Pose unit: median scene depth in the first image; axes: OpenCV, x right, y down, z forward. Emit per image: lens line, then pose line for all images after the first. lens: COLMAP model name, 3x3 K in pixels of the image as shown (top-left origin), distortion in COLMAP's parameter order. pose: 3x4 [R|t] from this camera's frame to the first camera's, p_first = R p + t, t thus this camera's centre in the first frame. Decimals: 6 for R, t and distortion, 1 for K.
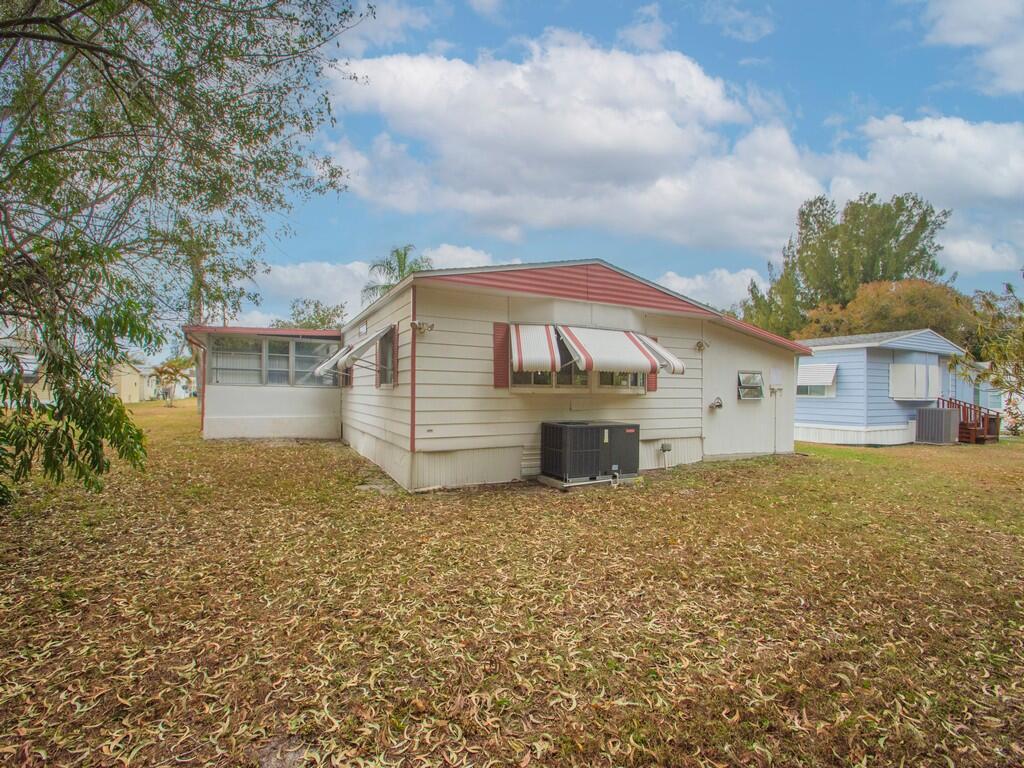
lens RADIAL K [[472.5, 0, 513.4], [0, 472.5, 386.0], [0, 0, 1]] dist [0.000741, -0.009325]
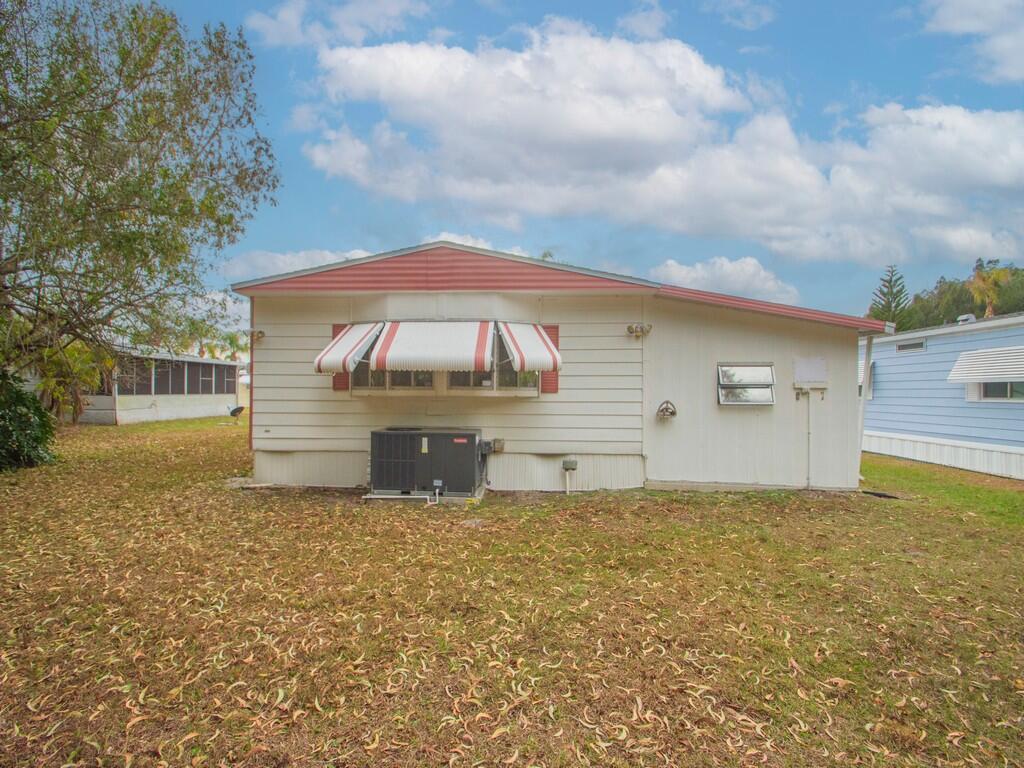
lens RADIAL K [[450.0, 0, 512.0], [0, 450.0, 384.0], [0, 0, 1]] dist [-0.002379, -0.000281]
pose [[0.861253, -0.018168, -0.507852, 0.713805], [0.008496, 0.999736, -0.021356, 0.013015], [0.508106, 0.014079, 0.861179, 0.356363]]
